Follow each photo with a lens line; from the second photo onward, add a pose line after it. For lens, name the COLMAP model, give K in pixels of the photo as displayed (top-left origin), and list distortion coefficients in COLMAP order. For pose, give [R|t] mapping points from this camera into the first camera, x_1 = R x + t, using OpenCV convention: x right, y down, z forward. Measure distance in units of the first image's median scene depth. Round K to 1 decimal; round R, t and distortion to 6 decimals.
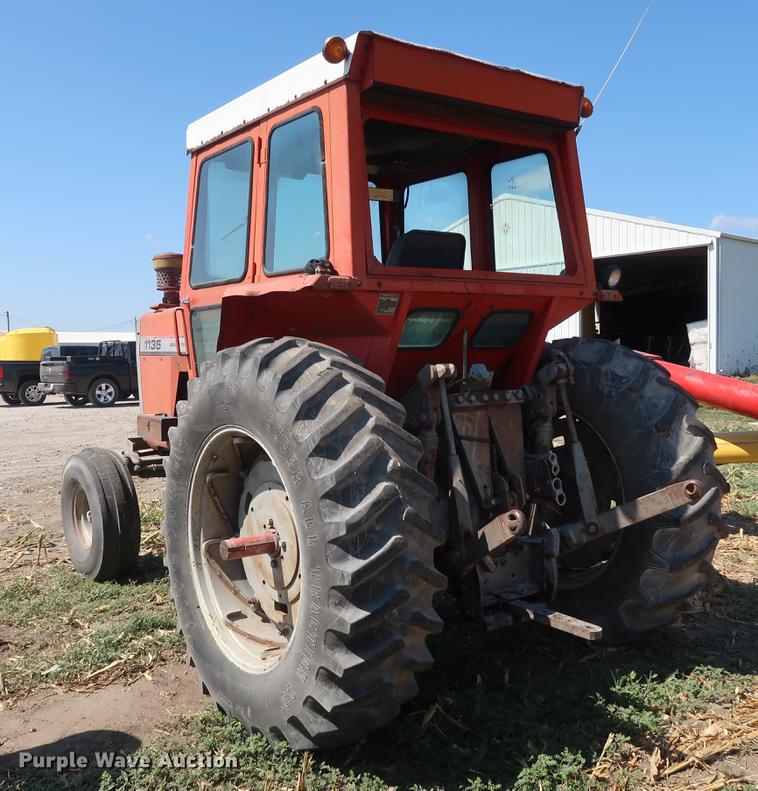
lens RADIAL K [[829.2, 0, 357.9], [0, 829.2, 393.8], [0, 0, 1]] dist [-0.025021, 0.010360]
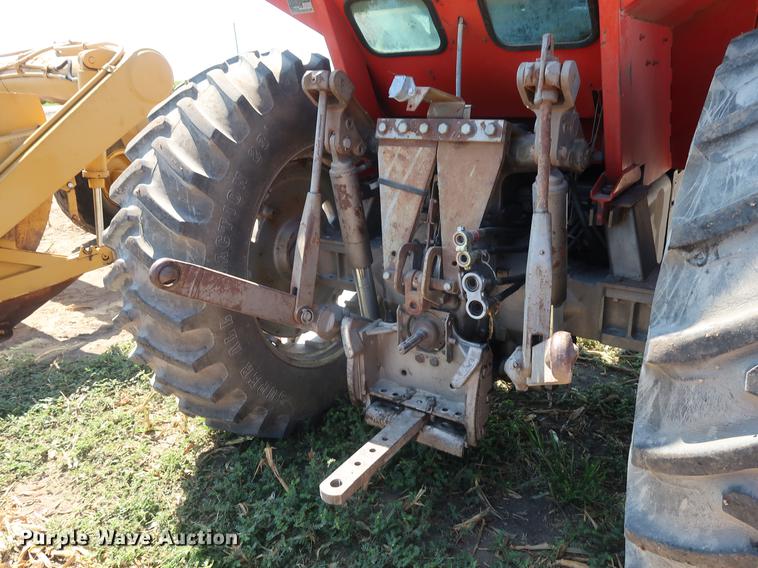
lens RADIAL K [[588.6, 0, 378.4], [0, 588.6, 281.6], [0, 0, 1]] dist [-0.023661, 0.001738]
pose [[0.347471, 0.309175, -0.885254, 0.600974], [-0.022800, 0.946586, 0.321645, -0.030239], [0.937414, -0.091578, 0.335960, 0.789532]]
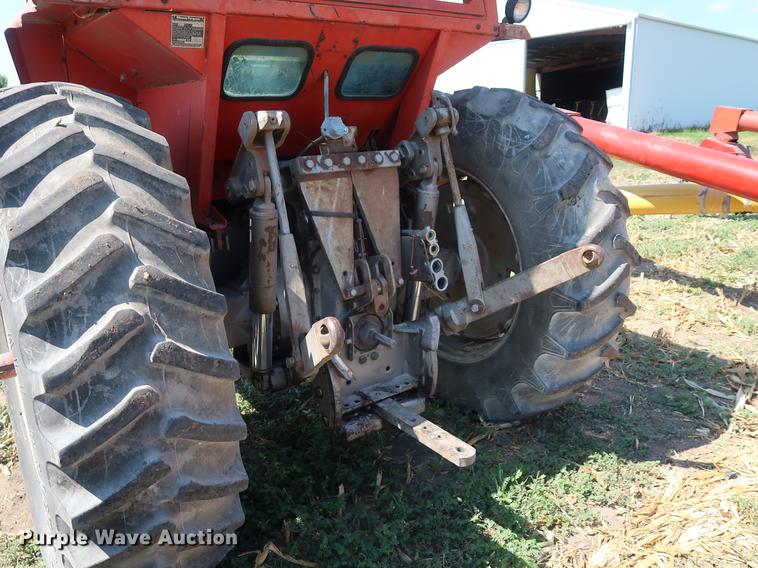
lens RADIAL K [[588.6, 0, 378.4], [0, 588.6, 281.6], [0, 0, 1]] dist [-0.023661, 0.001738]
pose [[0.999673, -0.018315, 0.017842, 0.171433], [0.013936, 0.975320, 0.220355, -0.006465], [-0.021438, -0.220034, 0.975257, 0.422912]]
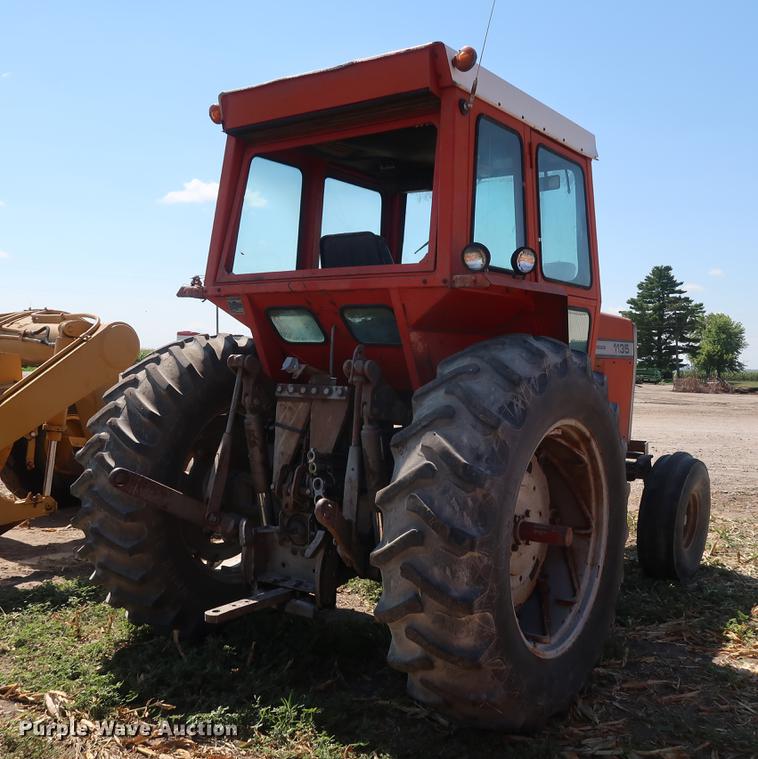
lens RADIAL K [[839.3, 0, 406.5], [0, 839.3, 378.4], [0, 0, 1]] dist [-0.016011, -0.006392]
pose [[0.348221, 0.039442, -0.936582, 1.184568], [-0.079175, 0.996782, 0.012540, -0.033645], [0.934063, 0.069787, 0.350224, 0.746679]]
